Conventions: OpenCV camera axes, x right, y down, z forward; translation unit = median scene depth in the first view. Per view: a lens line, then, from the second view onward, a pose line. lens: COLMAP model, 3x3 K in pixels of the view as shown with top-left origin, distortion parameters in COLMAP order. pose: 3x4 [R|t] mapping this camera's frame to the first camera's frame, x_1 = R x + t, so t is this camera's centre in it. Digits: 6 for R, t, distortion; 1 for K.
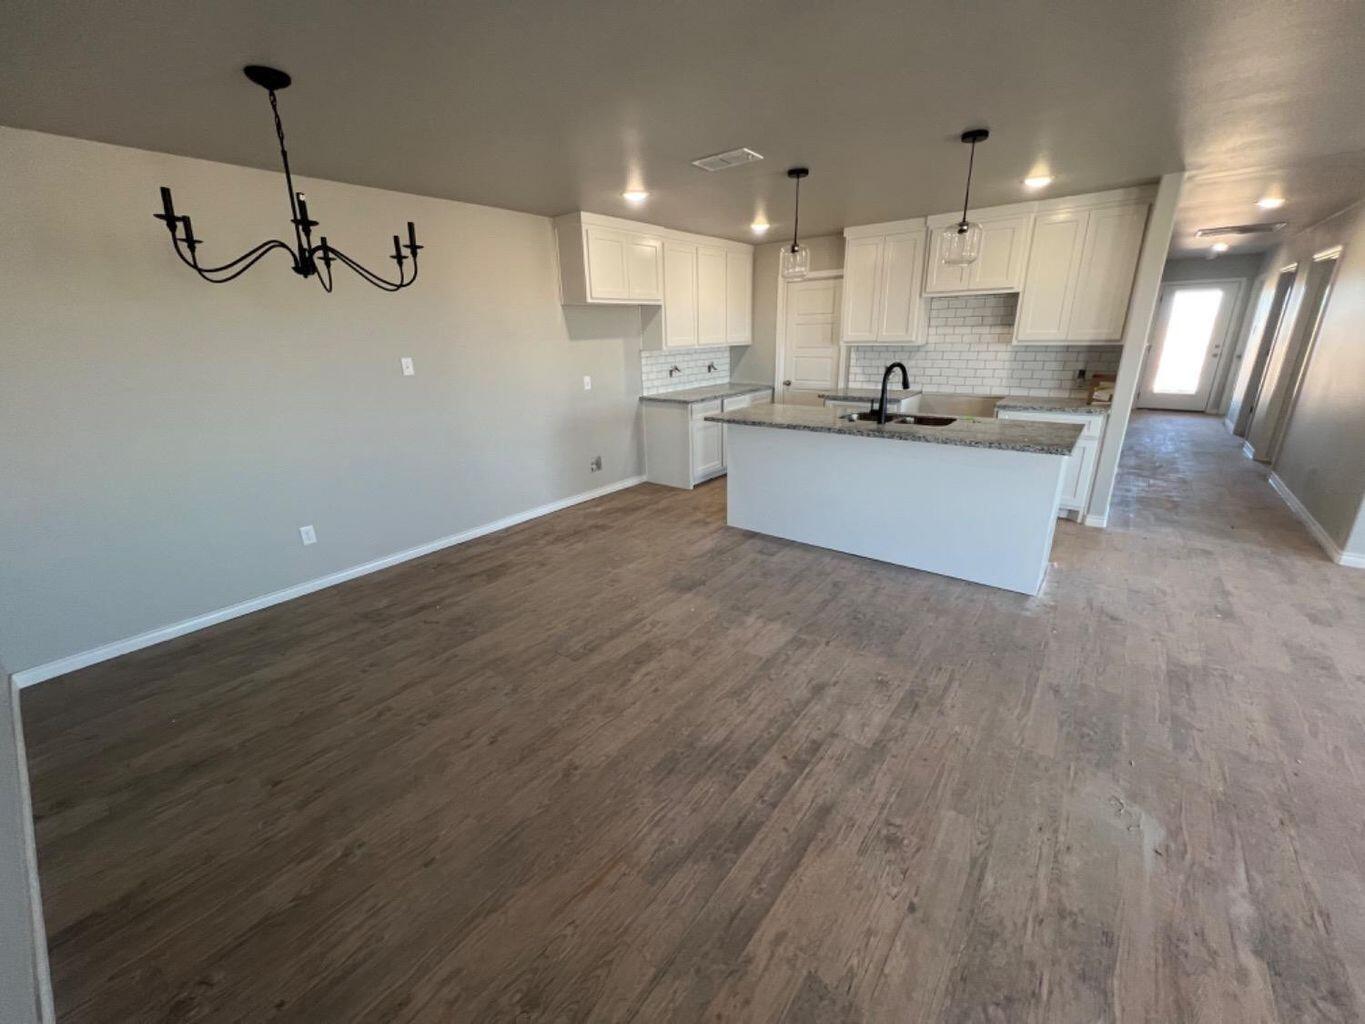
lens RADIAL K [[538.5, 0, 678.3], [0, 538.5, 517.7], [0, 0, 1]] dist [-0.006741, 0.000156]
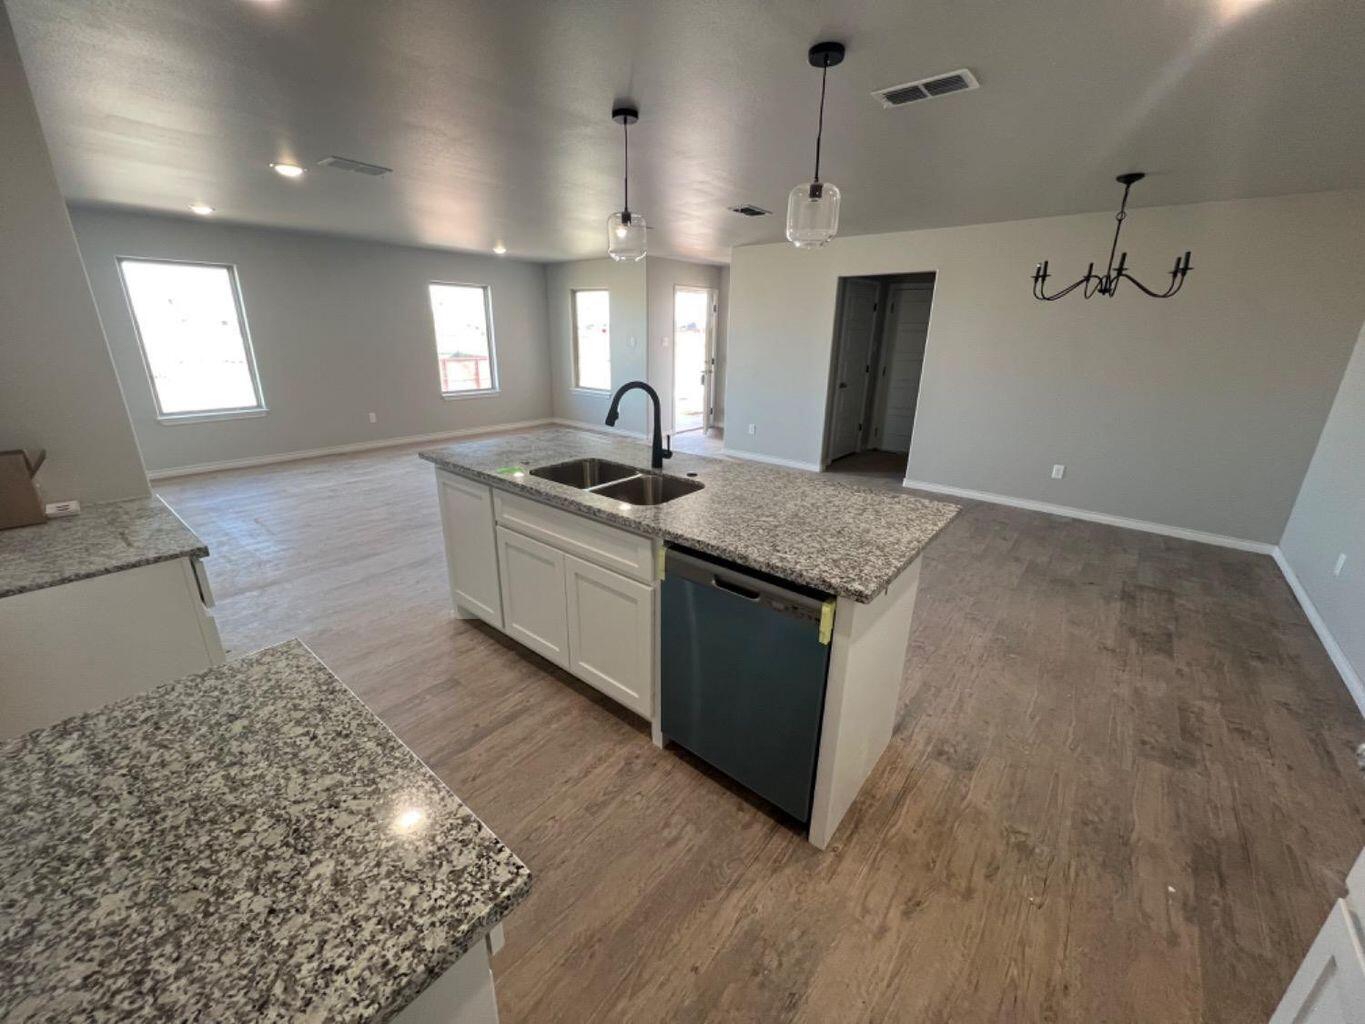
lens RADIAL K [[538.5, 0, 682.1], [0, 538.5, 508.5], [0, 0, 1]] dist [-0.006741, 0.000156]
pose [[-0.999863, 0.005762, 0.015522, 0.259184], [0.014013, 0.793890, 0.607900, -0.427831], [-0.008820, 0.608035, -0.793862, 1.222423]]
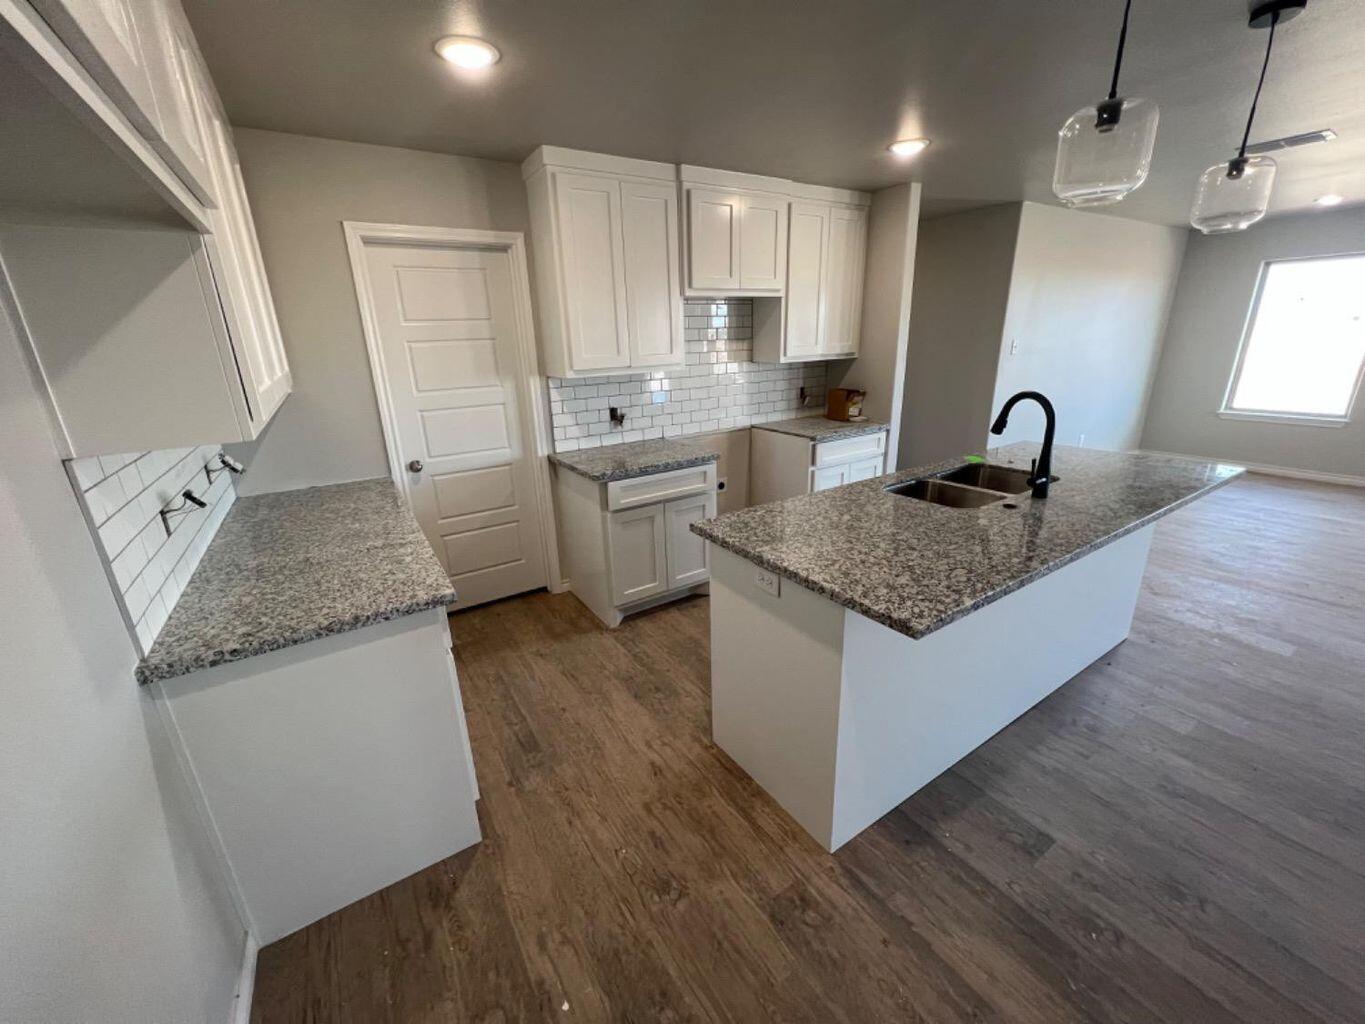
lens RADIAL K [[538.5, 0, 676.8], [0, 538.5, 514.9], [0, 0, 1]] dist [-0.006741, 0.000156]
pose [[0.324330, -0.282449, 0.902792, -0.209928], [0.332072, 0.927638, 0.170925, -0.297764], [-0.885741, 0.244356, 0.394654, 0.867459]]
